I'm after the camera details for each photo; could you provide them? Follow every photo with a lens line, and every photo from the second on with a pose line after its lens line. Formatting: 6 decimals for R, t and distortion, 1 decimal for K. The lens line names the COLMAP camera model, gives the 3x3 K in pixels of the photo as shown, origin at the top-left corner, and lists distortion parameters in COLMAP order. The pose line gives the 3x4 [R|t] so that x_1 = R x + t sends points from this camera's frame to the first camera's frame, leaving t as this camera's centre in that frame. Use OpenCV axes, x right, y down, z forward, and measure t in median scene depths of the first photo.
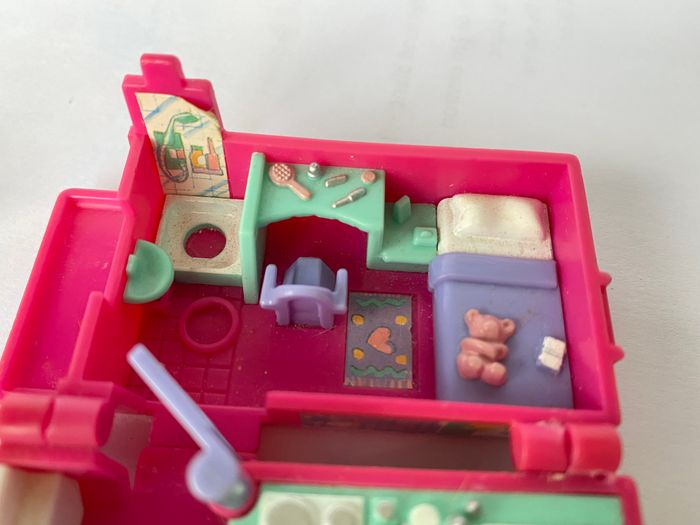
lens RADIAL K [[626.1, 0, 333.5], [0, 626.1, 262.8], [0, 0, 1]] dist [0.105237, -0.318296]
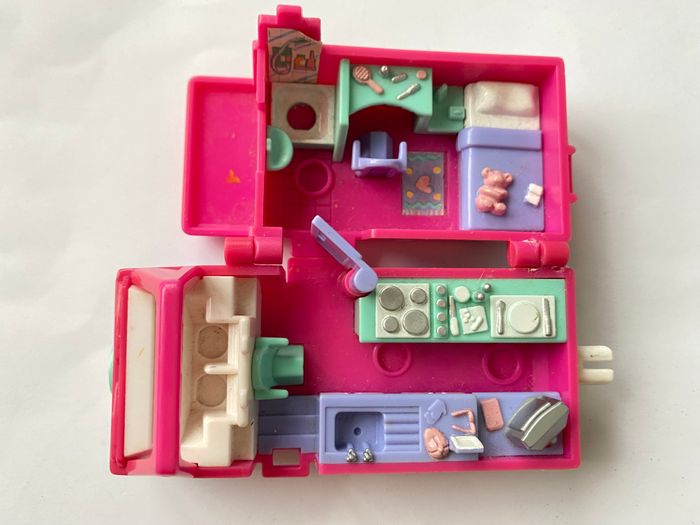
lens RADIAL K [[626.1, 0, 333.5], [0, 626.1, 262.8], [0, 0, 1]] dist [0.105237, -0.318296]
pose [[0.998158, -0.036096, 0.048758, -0.235665], [0.016226, 0.933297, 0.358740, -0.261340], [-0.058455, -0.357288, 0.932163, -0.505909]]
